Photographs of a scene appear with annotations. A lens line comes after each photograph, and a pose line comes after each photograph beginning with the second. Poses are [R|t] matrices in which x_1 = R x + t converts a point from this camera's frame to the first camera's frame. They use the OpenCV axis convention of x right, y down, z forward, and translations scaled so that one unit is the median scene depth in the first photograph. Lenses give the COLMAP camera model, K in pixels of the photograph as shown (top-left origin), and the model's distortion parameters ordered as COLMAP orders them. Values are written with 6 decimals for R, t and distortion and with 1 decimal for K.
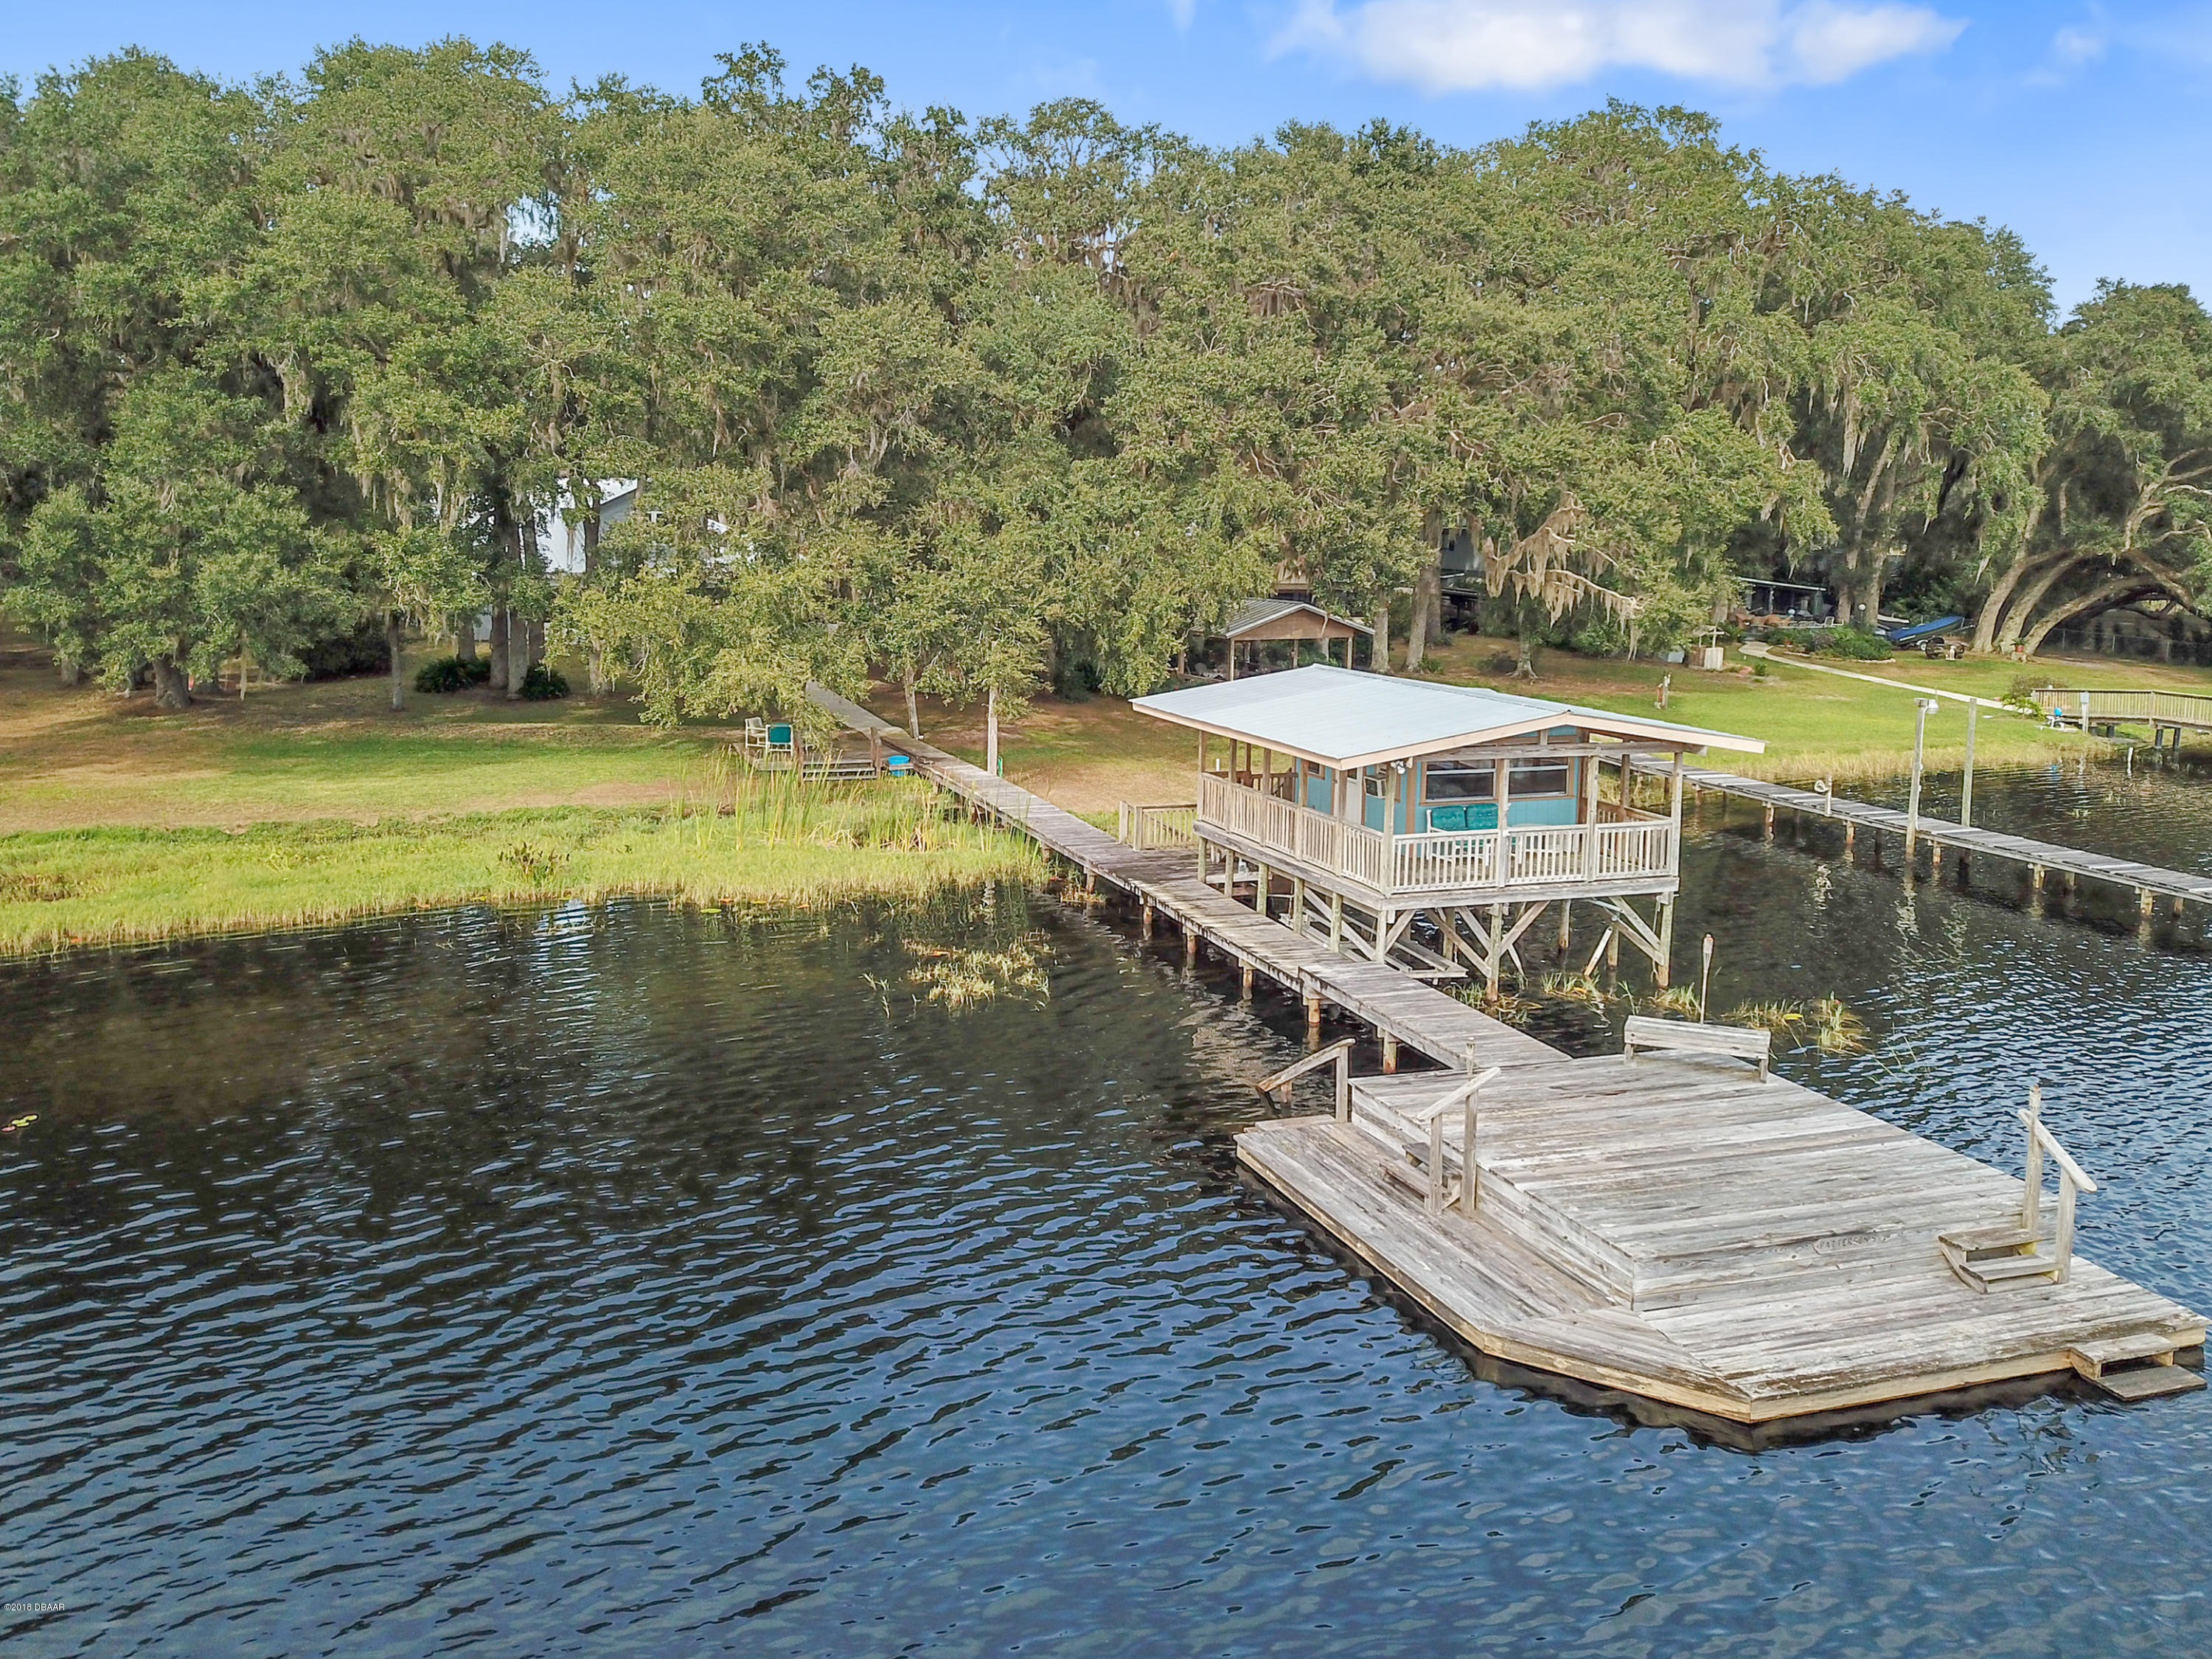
lens RADIAL K [[1654.7, 0, 1138.5], [0, 1654.7, 824.7], [0, 0, 1]] dist [0.005491, 0.001562]
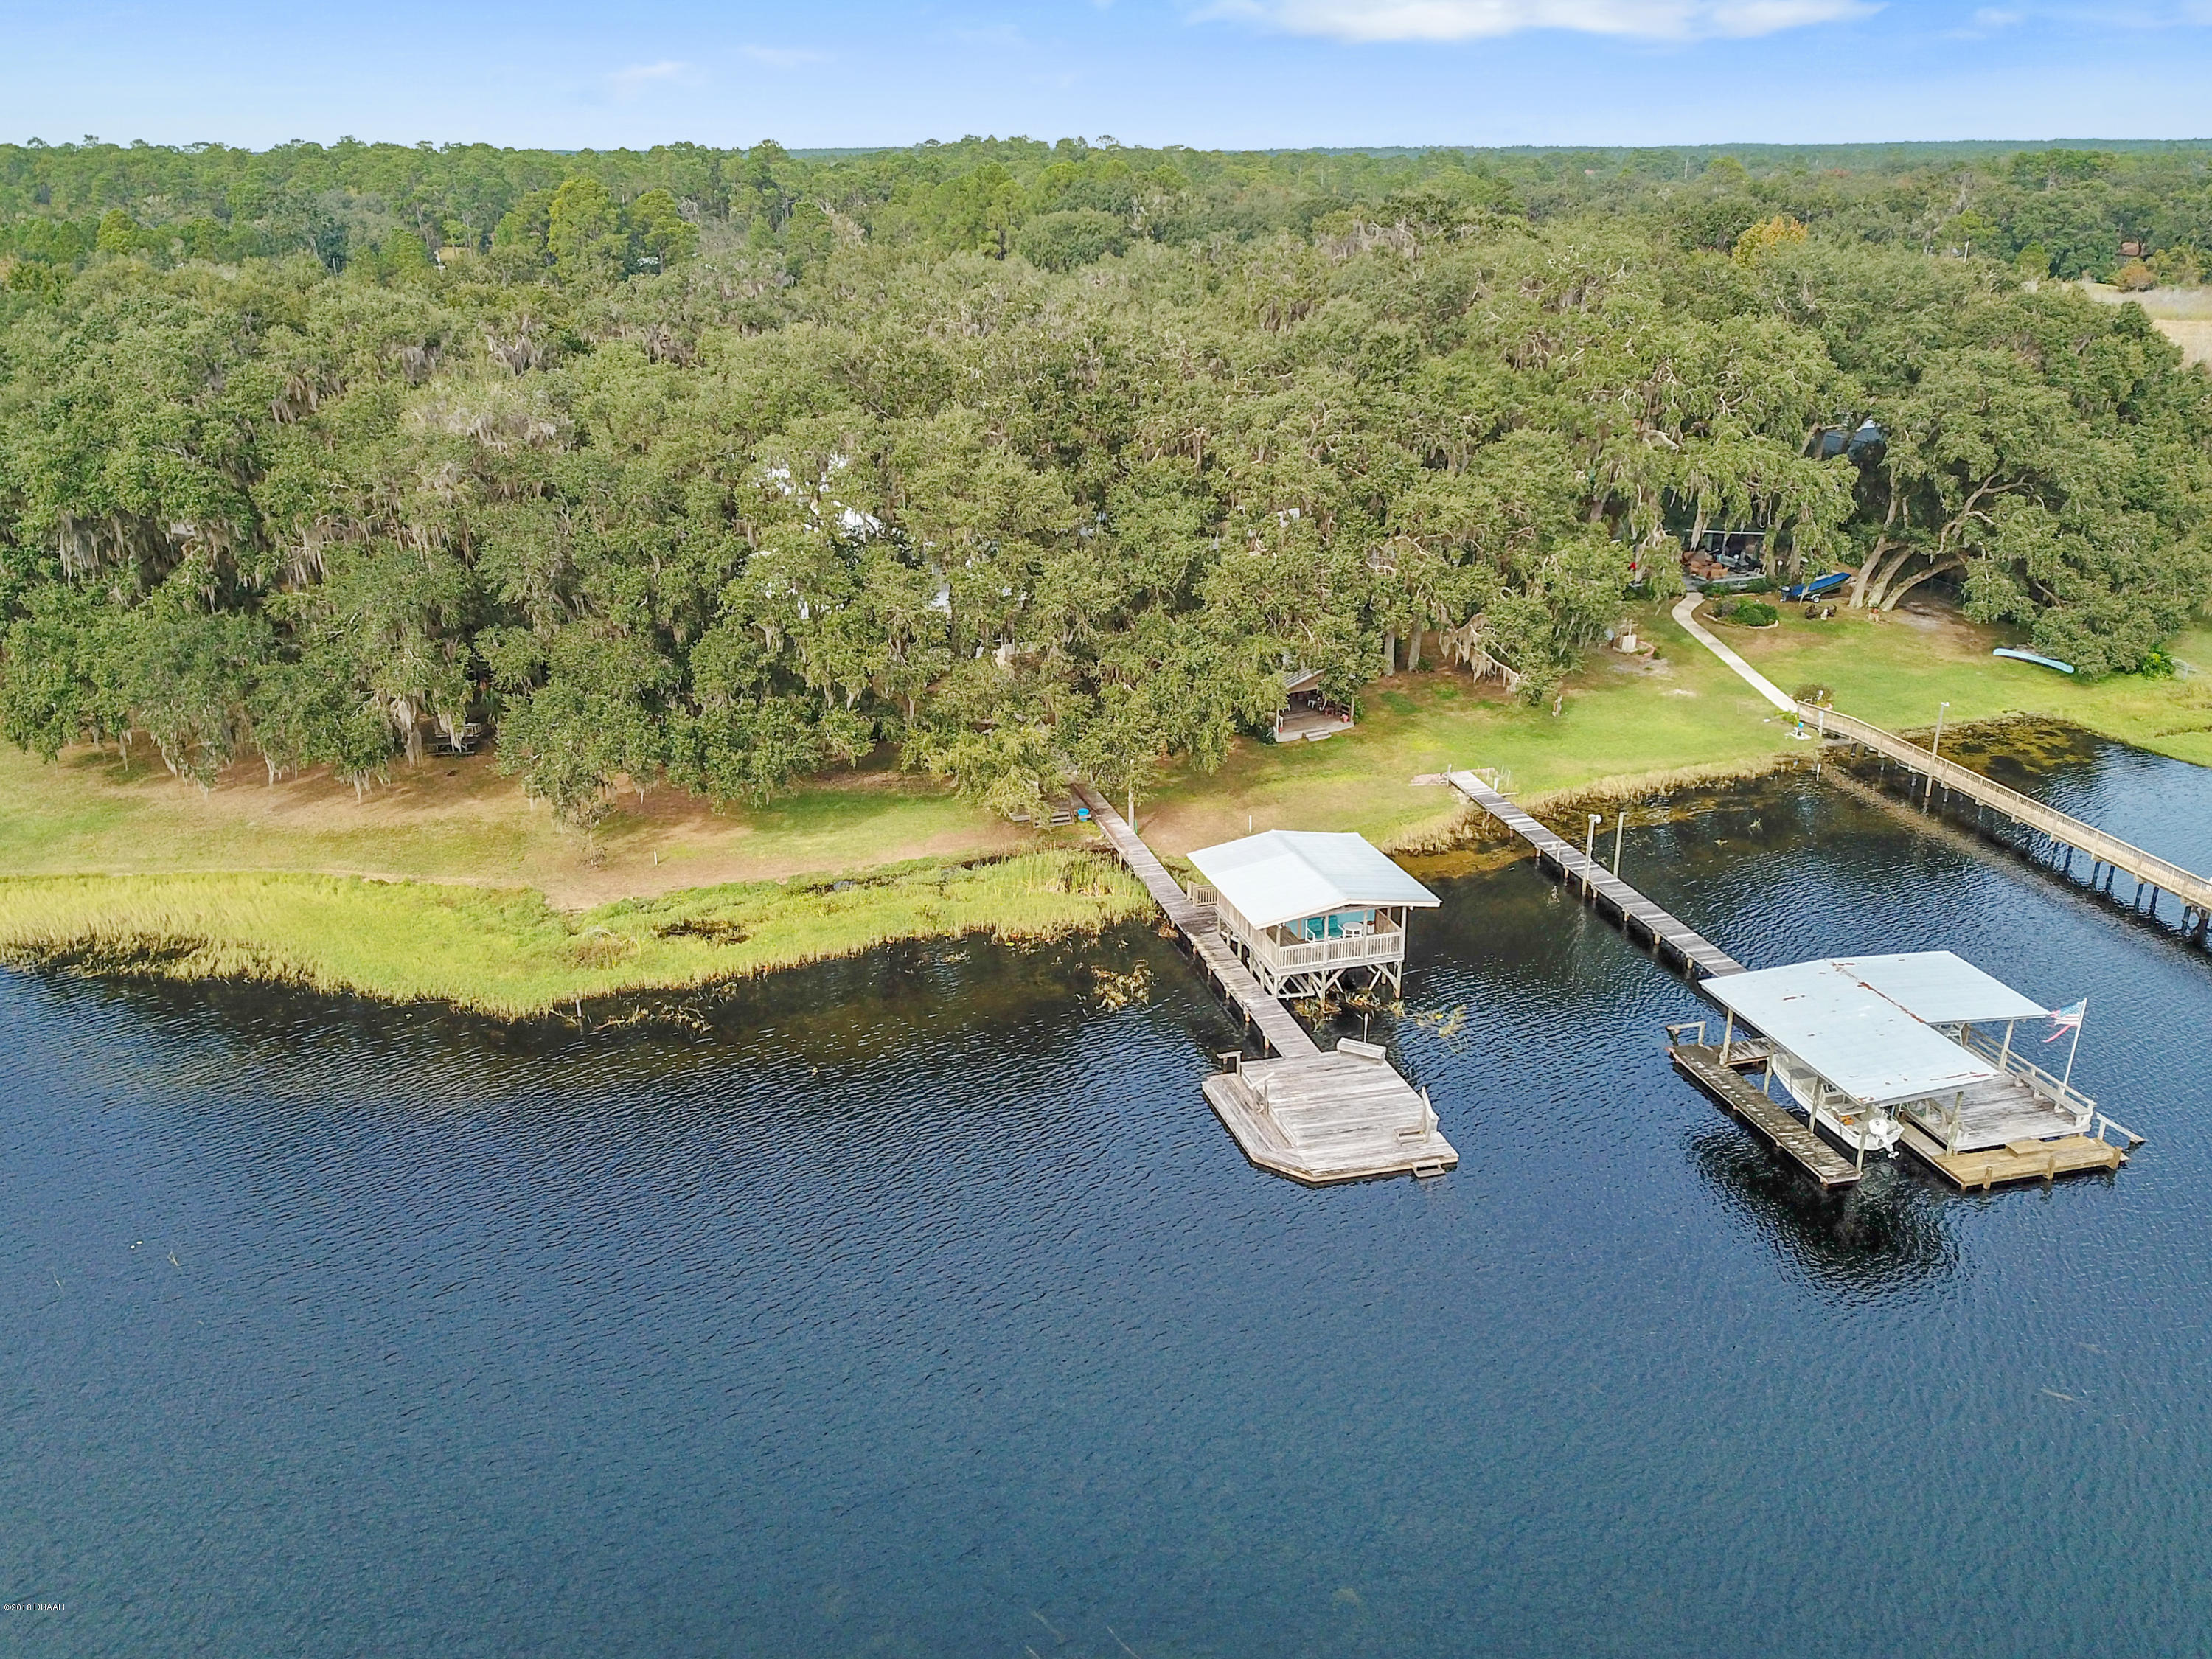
lens RADIAL K [[1684.8, 0, 1106.0], [0, 1684.8, 829.5], [0, 0, 1]] dist [-0.009531, -0.003570]
pose [[0.992093, -0.001101, -0.125500, 0.199526], [0.026039, 0.980008, 0.197246, -0.647107], [0.122774, -0.198954, 0.972288, -1.426984]]
